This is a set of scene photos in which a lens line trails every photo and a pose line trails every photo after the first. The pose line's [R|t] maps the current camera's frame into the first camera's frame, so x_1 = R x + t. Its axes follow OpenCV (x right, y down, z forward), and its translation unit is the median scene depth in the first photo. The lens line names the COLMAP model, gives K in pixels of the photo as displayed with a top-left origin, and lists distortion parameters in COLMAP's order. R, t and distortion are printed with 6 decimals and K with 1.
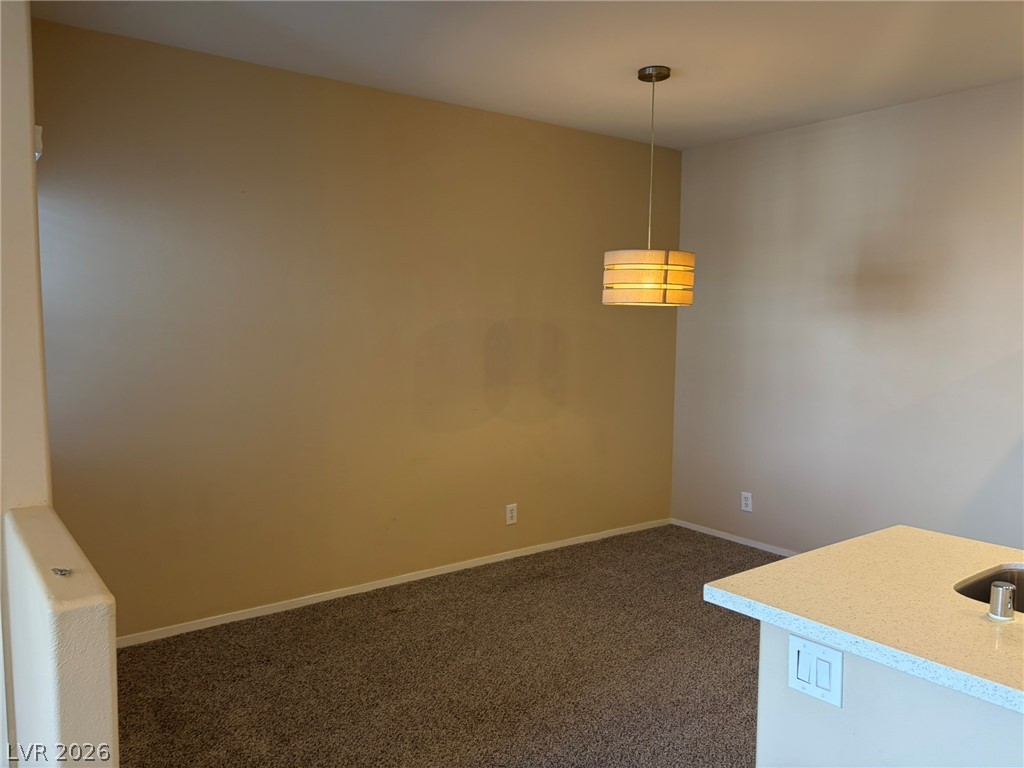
lens RADIAL K [[773.6, 0, 504.8], [0, 773.6, 375.1], [0, 0, 1]] dist [0.044157, -0.039155]
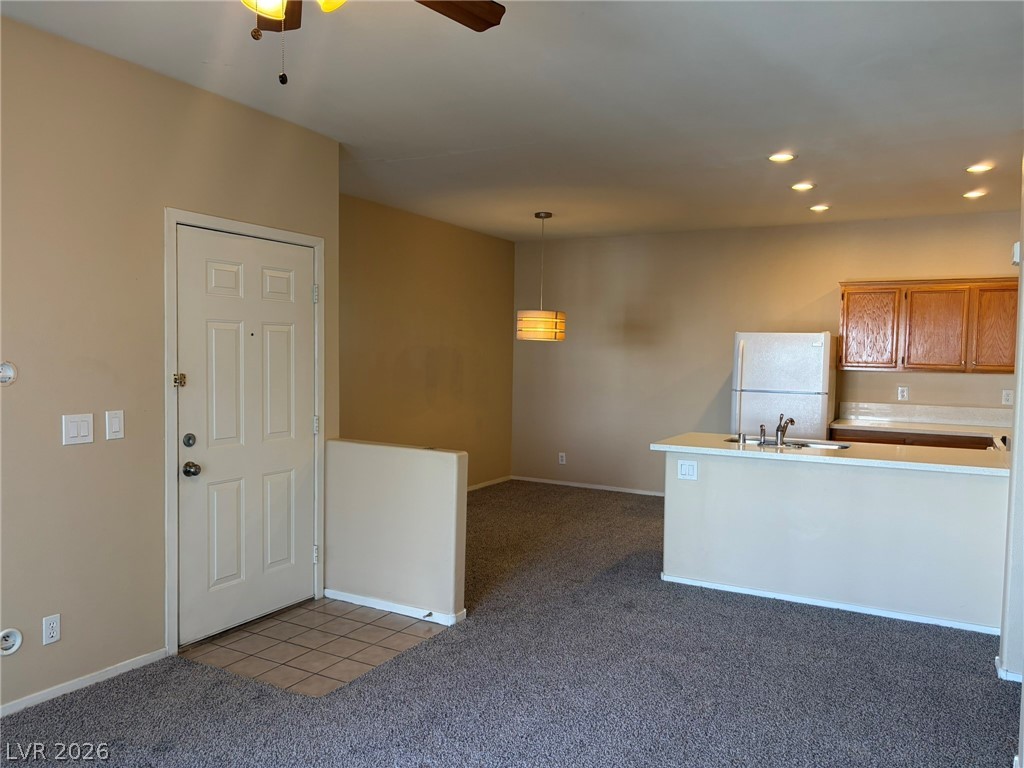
lens RADIAL K [[773.6, 0, 514.5], [0, 773.6, 392.4], [0, 0, 1]] dist [0.044157, -0.039155]
pose [[0.907340, -0.016043, 0.420091, -0.632013], [0.021739, 0.999725, -0.008775, 0.046030], [-0.419834, 0.017094, 0.907440, -0.611815]]
